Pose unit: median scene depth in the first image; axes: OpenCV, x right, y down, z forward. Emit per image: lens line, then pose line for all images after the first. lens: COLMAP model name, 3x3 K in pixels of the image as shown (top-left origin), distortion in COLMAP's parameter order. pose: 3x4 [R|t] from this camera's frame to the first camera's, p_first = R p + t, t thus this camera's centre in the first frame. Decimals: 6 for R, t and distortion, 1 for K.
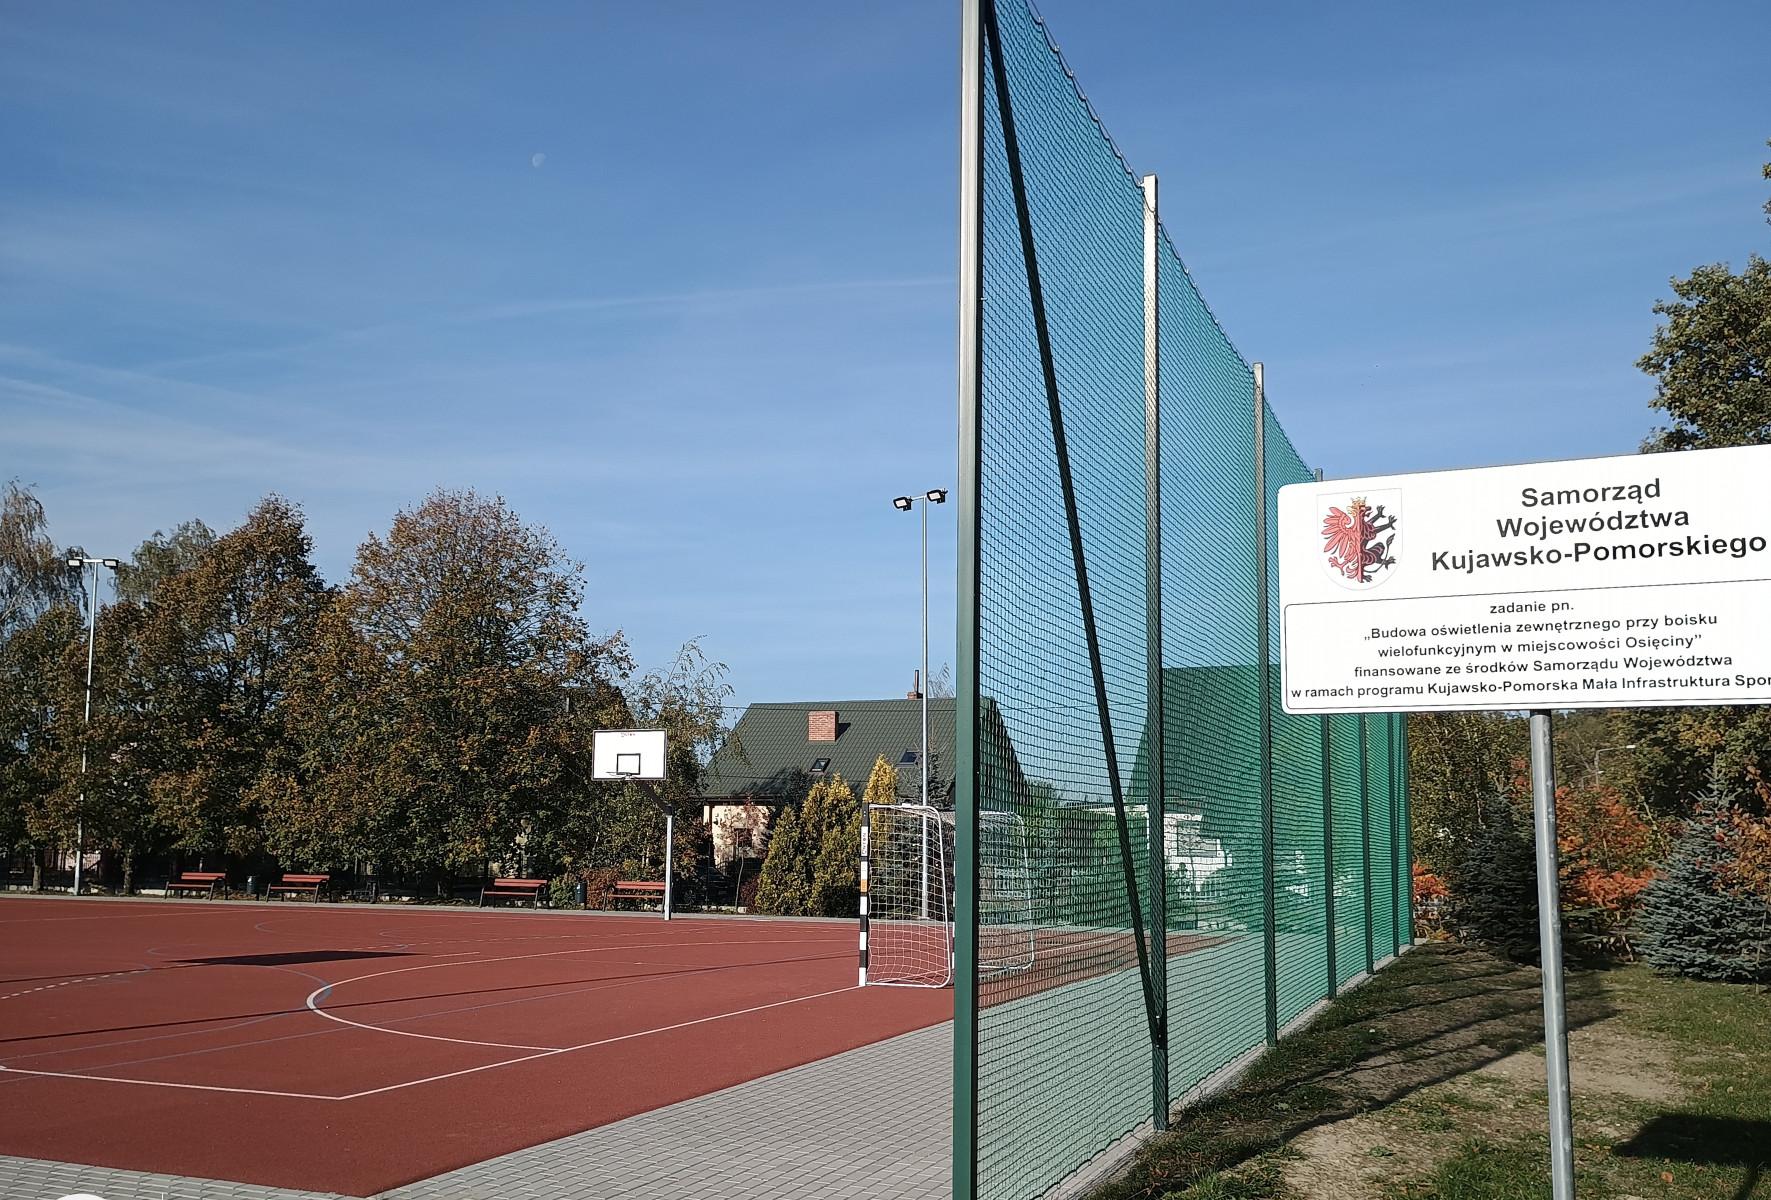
lens RADIAL K [[1519.8, 0, 887.3], [0, 1519.8, 621.2], [0, 0, 1]] dist [0.066417, -0.085852]
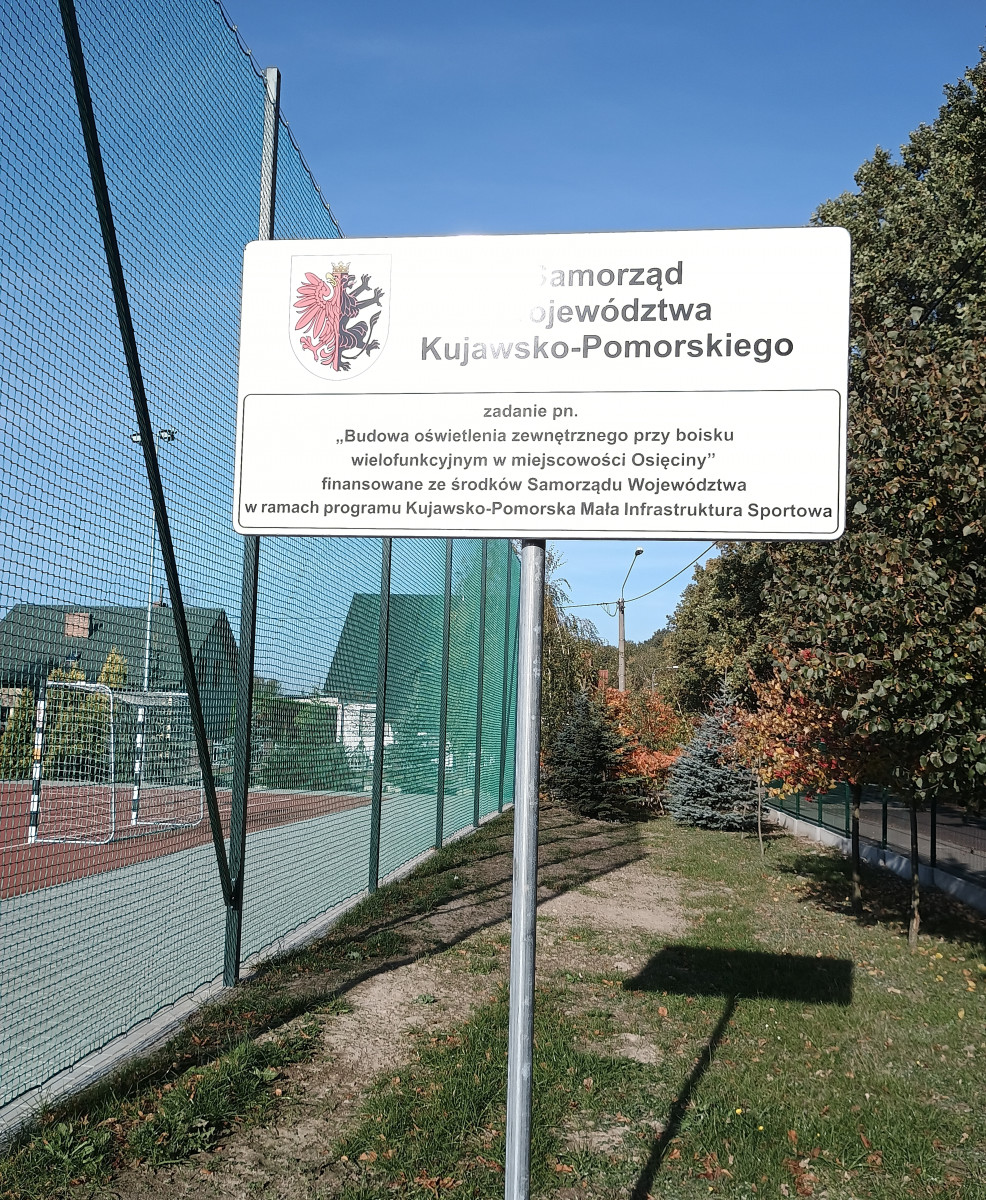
lens RADIAL K [[1106.6, 0, 493.0], [0, 1106.6, 600.0], [0, 0, 1]] dist [0.036609, -0.005666]
pose [[0.959160, 0.053777, 0.277704, 0.234677], [-0.062035, 0.997852, 0.021027, 0.075767], [-0.275977, -0.037396, 0.960436, 0.423809]]
